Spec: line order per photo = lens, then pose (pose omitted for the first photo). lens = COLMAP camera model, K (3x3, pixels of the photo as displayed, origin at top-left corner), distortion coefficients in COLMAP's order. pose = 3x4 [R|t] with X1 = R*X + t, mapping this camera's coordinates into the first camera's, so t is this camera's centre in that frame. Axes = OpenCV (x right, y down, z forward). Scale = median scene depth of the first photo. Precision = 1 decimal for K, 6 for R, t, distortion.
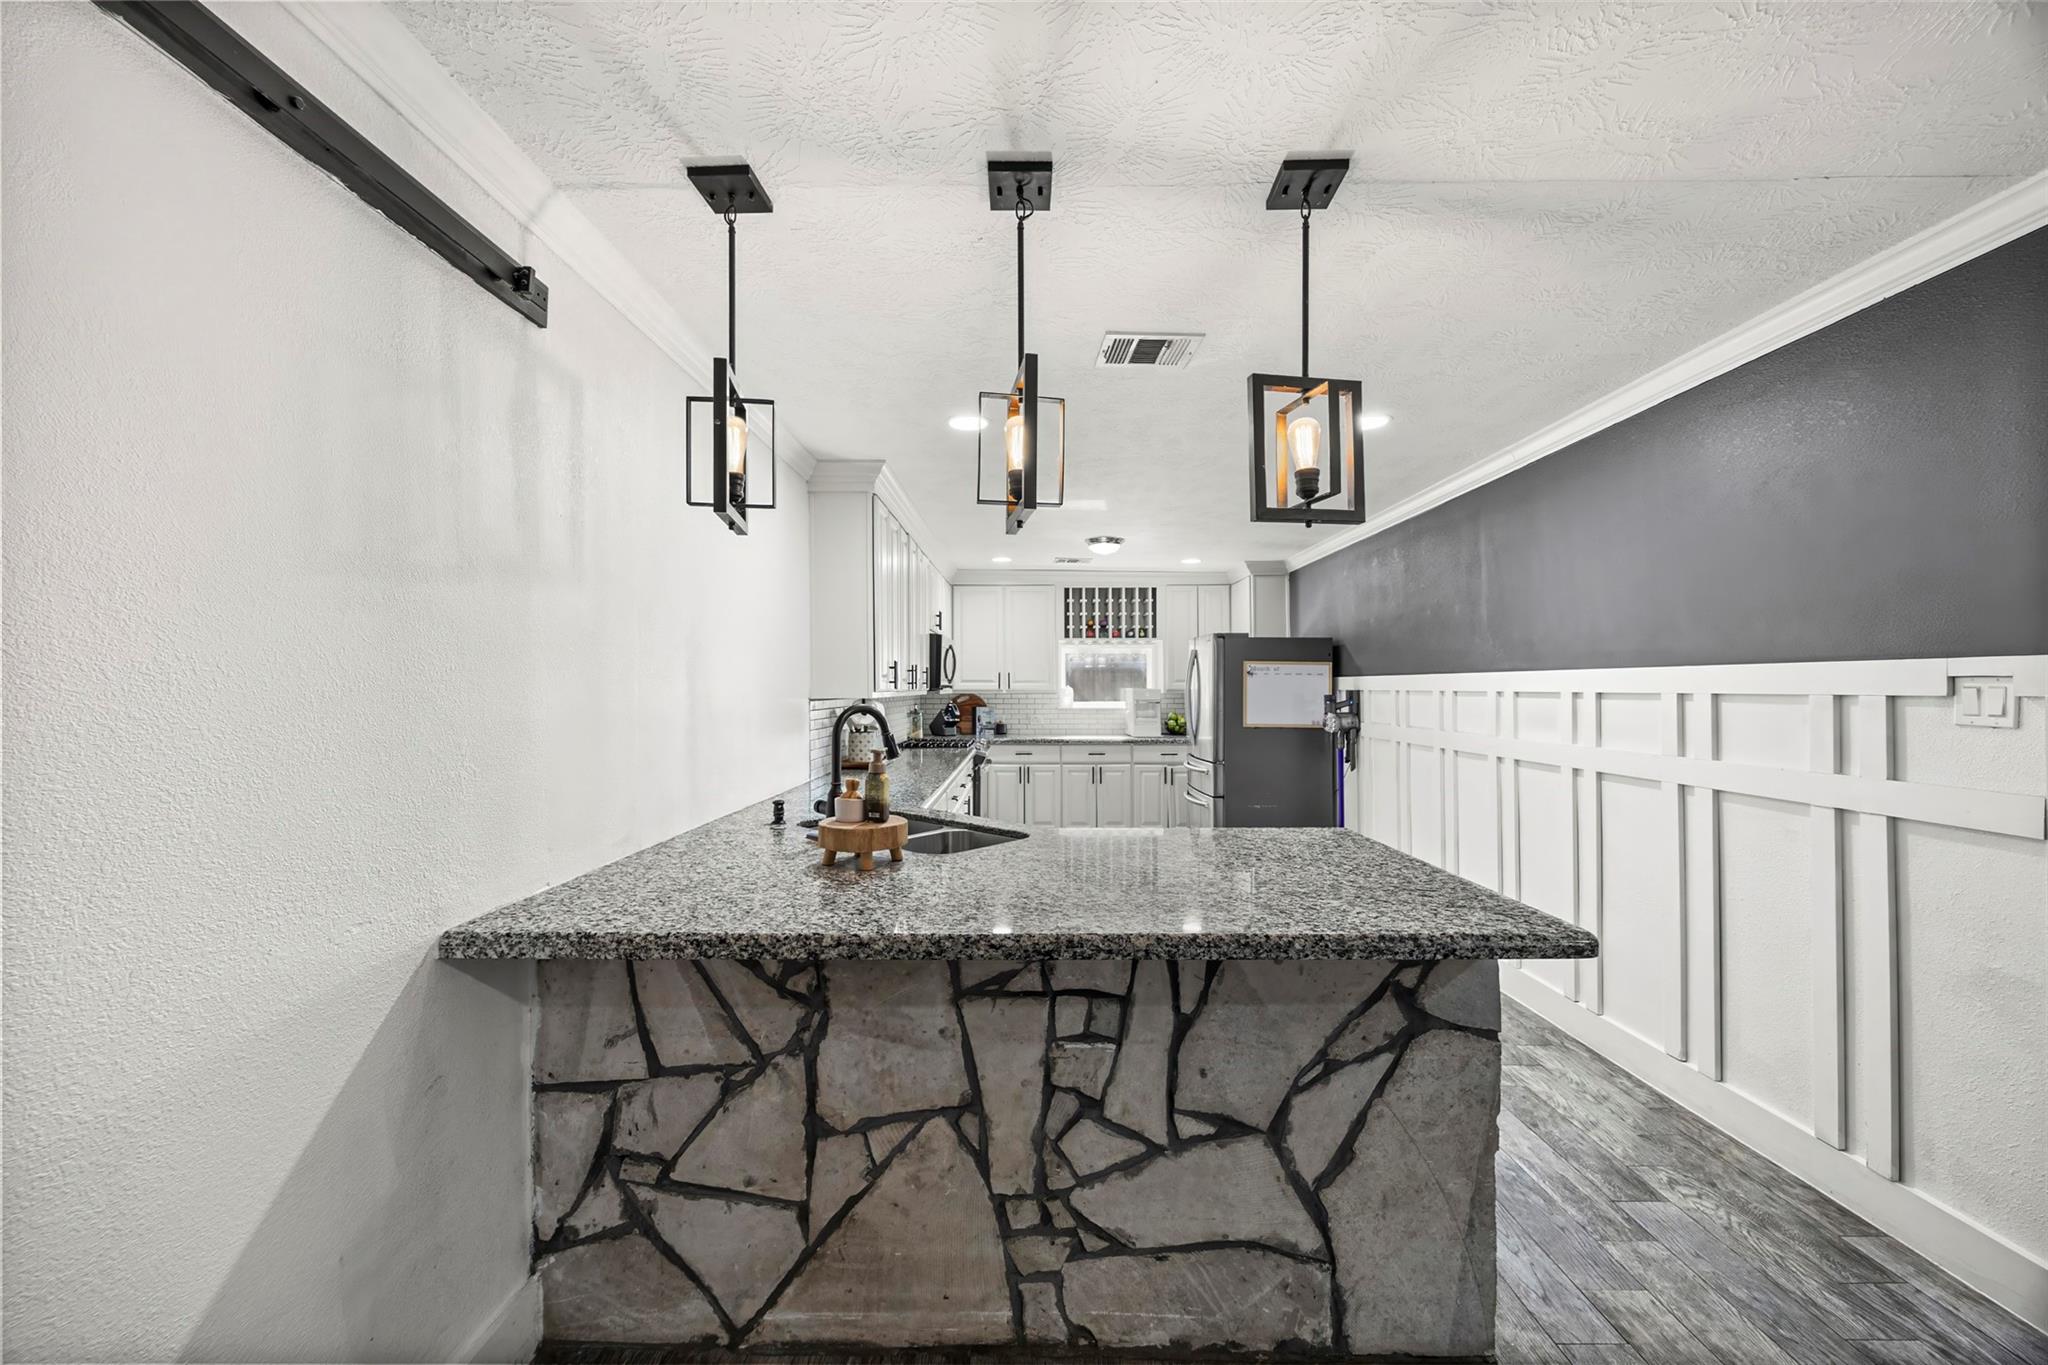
lens RADIAL K [[769.8, 0, 1022.0], [0, 769.8, 690.7], [0, 0, 1]] dist [-0.000568, -0.000093]
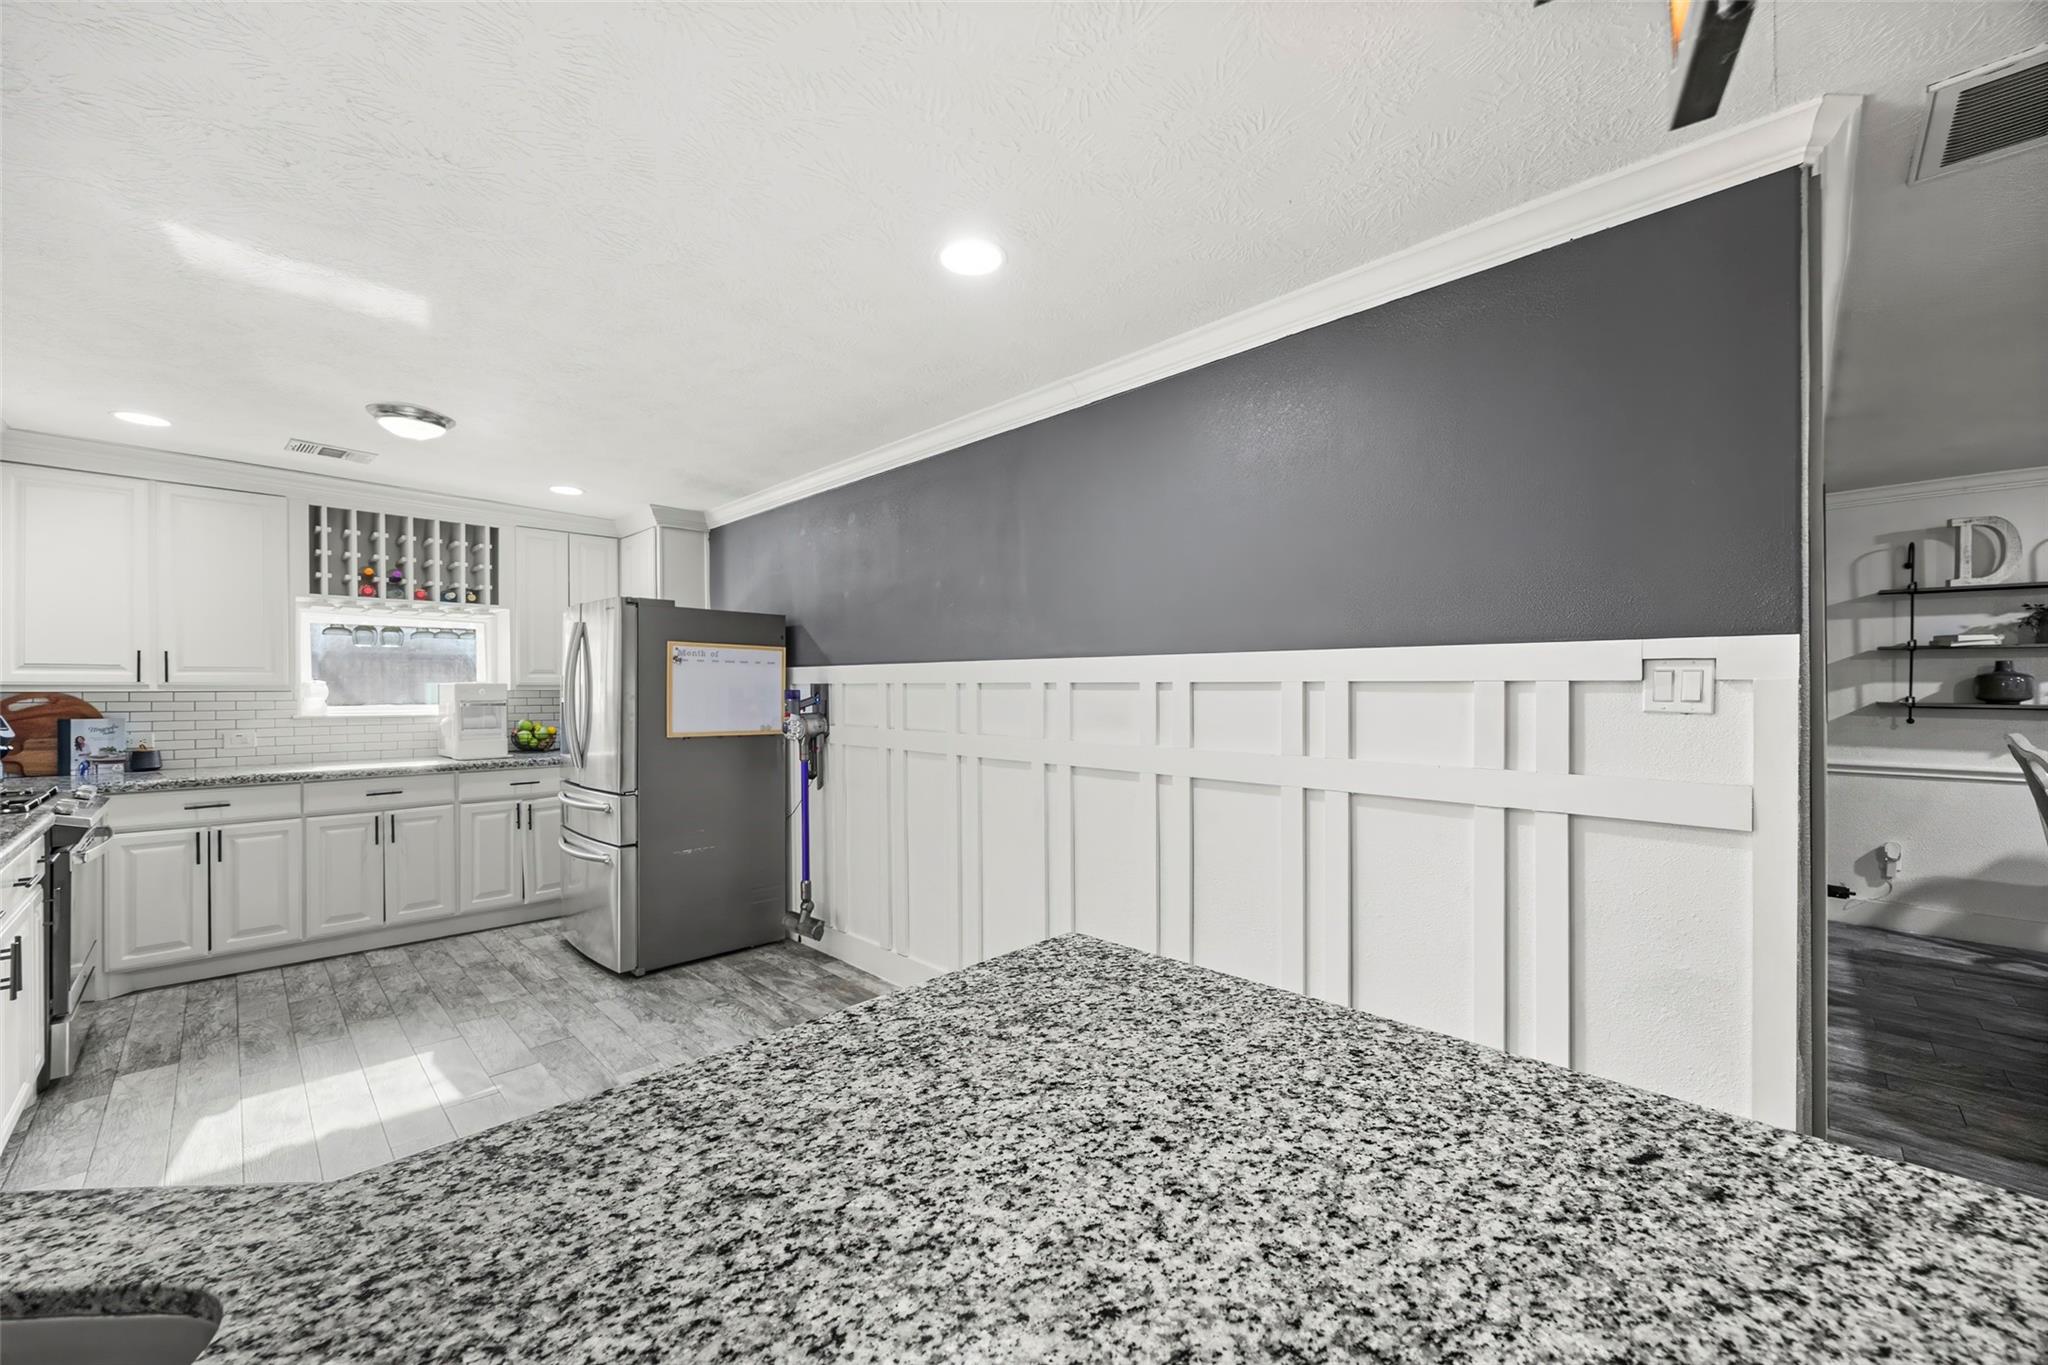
lens RADIAL K [[781.2, 0, 1020.8], [0, 781.2, 687.4], [0, 0, 1]] dist [-0.005721, -0.000336]
pose [[0.692120, -0.001220, 0.721782, 0.010192], [0.003238, 0.999994, -0.001415, 0.008338], [-0.721776, 0.003317, 0.692119, 0.527375]]
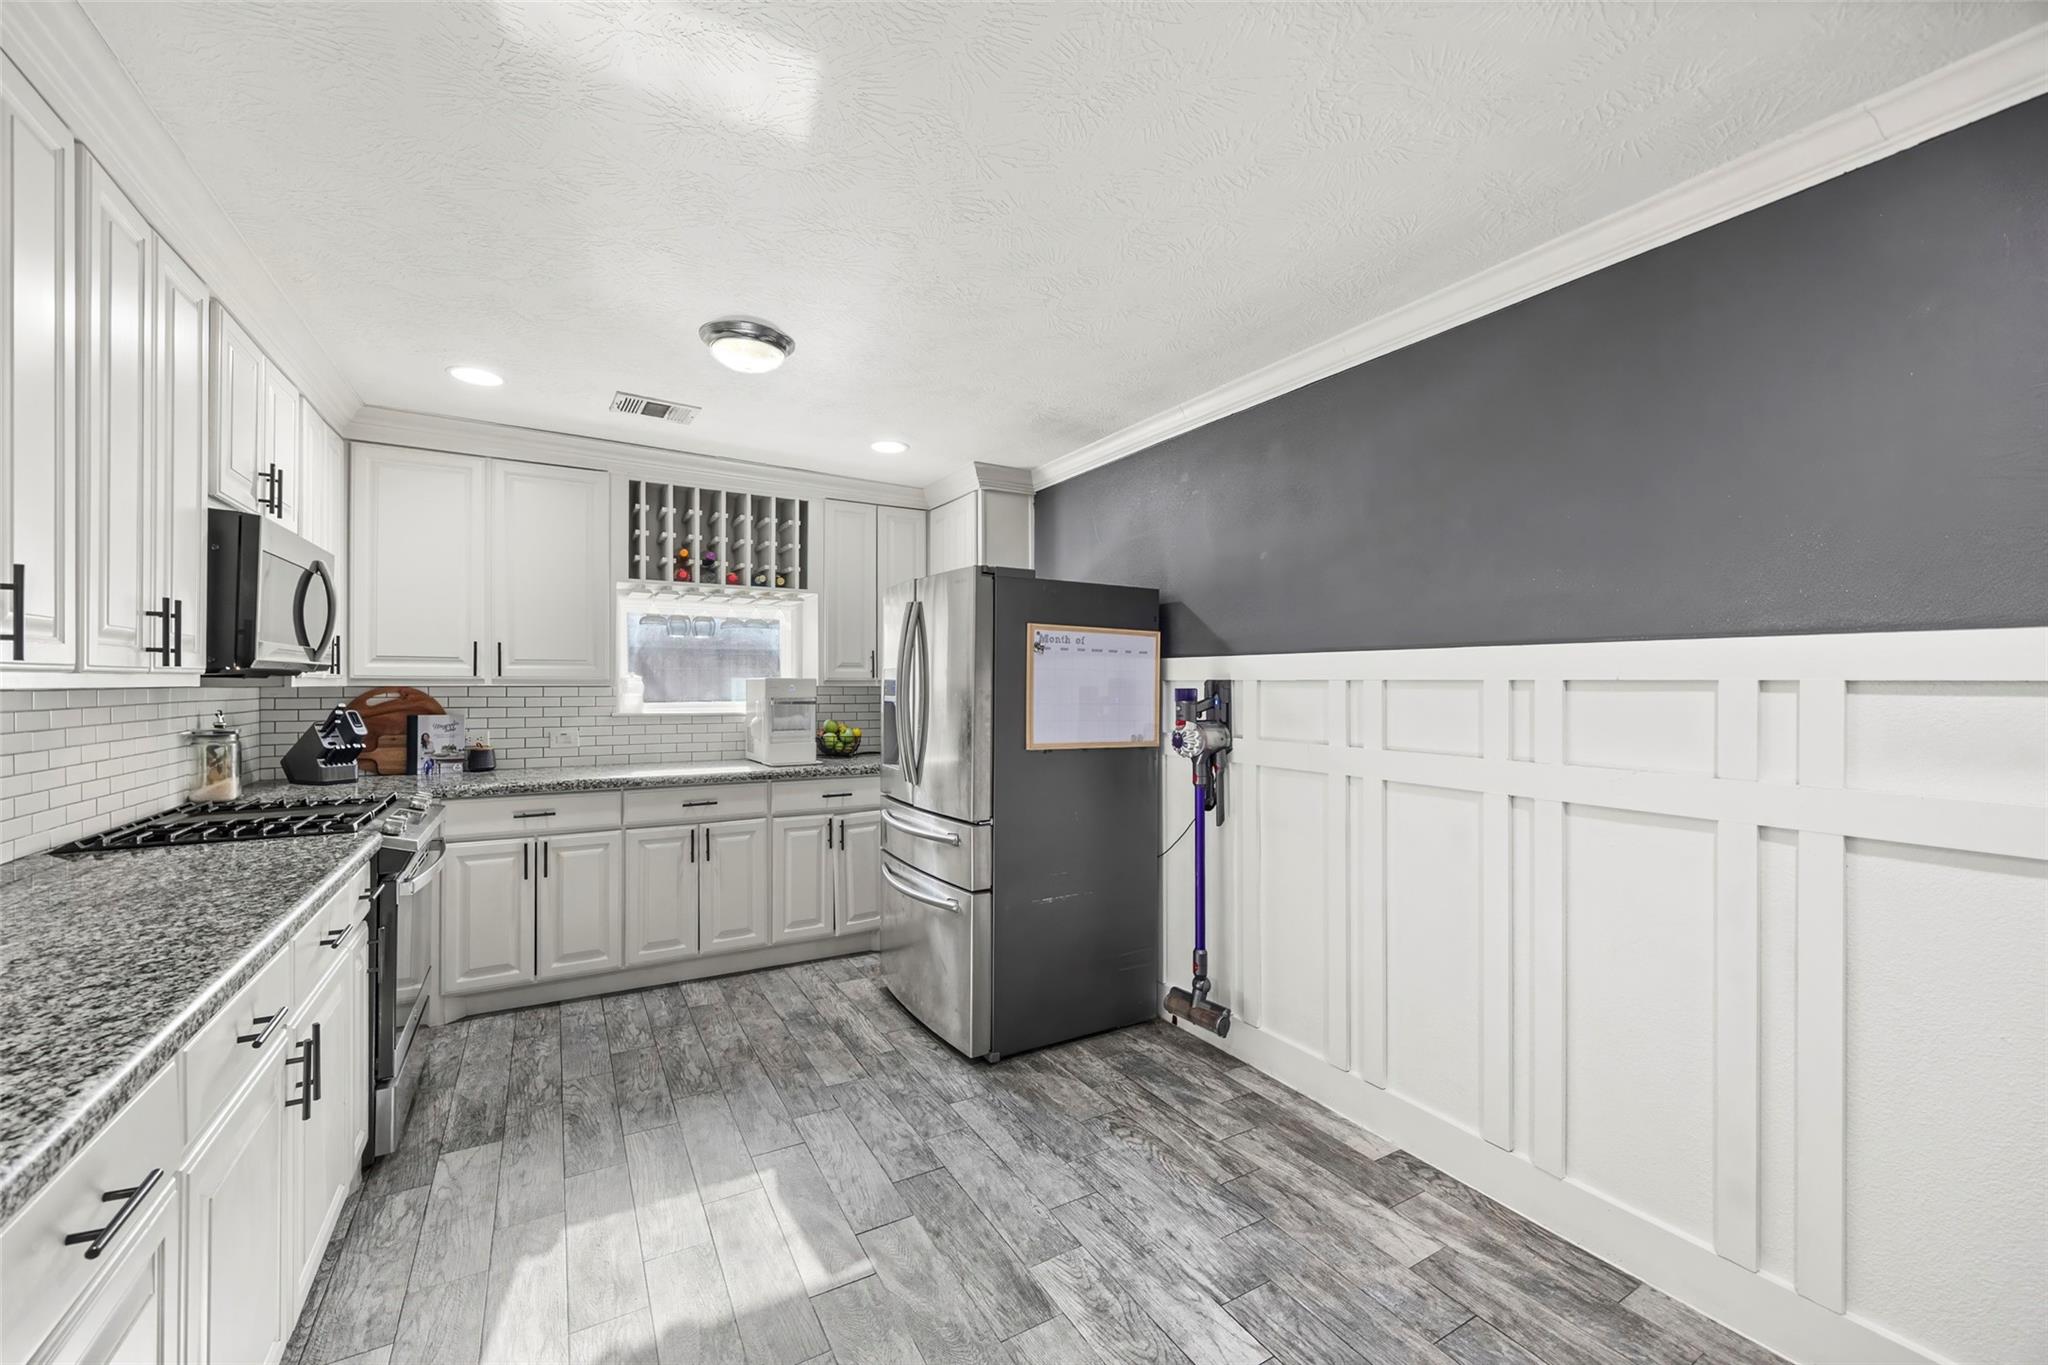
lens RADIAL K [[797.9, 0, 1024.0], [0, 797.9, 682.5], [0, 0, 1]] dist [-0.007103, -0.000095]
pose [[0.855421, 0.003908, 0.517918, 0.013642], [-0.001975, 0.999989, -0.004285, 0.006620], [-0.517929, 0.002642, 0.855419, 0.966290]]
